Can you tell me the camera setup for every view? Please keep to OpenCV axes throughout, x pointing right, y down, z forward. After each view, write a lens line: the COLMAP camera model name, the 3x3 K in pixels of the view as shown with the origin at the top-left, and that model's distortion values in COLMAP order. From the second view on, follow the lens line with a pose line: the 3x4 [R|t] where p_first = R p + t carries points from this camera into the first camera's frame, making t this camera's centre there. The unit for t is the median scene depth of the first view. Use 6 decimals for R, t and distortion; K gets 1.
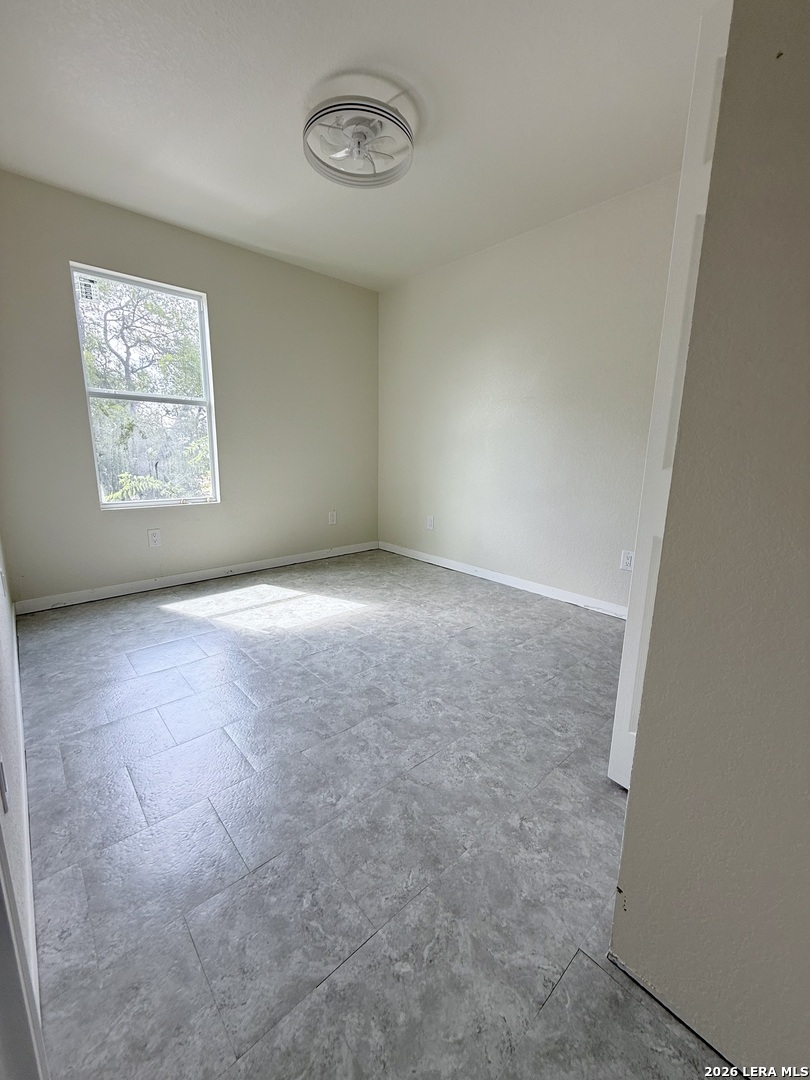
lens RADIAL K [[430.0, 0, 402.8], [0, 430.0, 535.9], [0, 0, 1]] dist [0.000384, -0.000133]
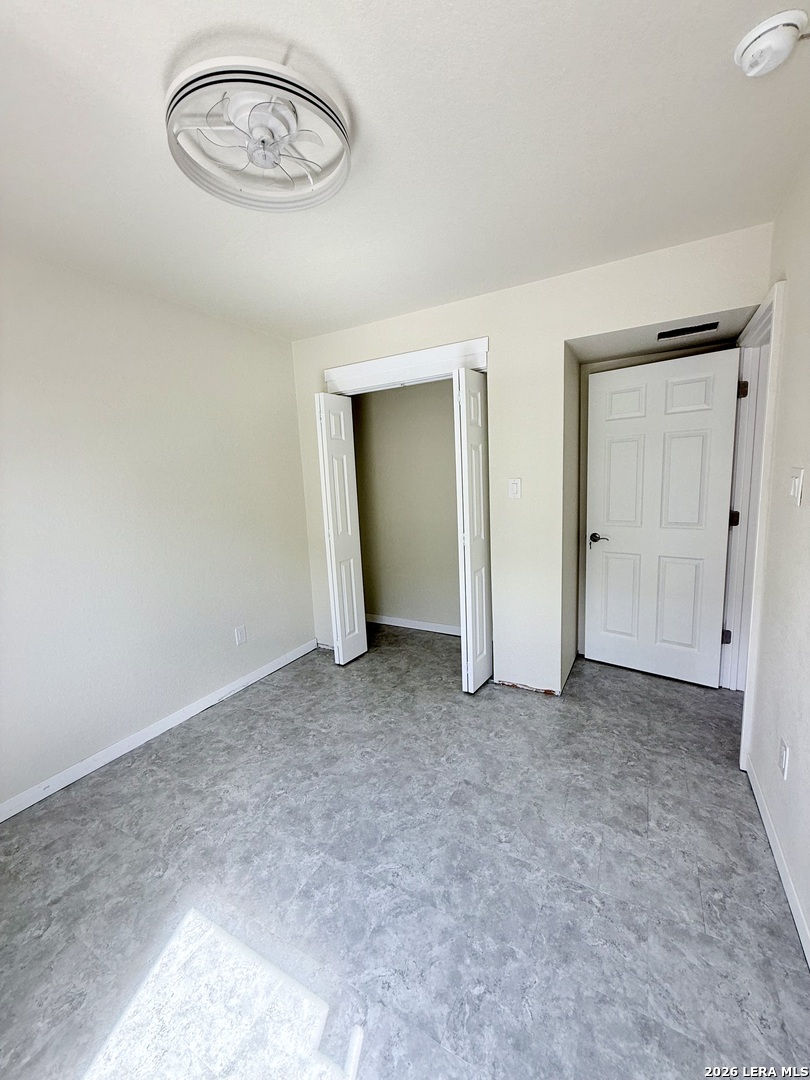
lens RADIAL K [[430.0, 0, 402.8], [0, 430.0, 535.9], [0, 0, 1]] dist [0.000384, -0.000133]
pose [[-0.317235, -0.140219, 0.937924, -0.769045], [0.225354, 0.949534, 0.218177, -0.417153], [-0.921183, 0.280578, -0.269626, 1.043104]]
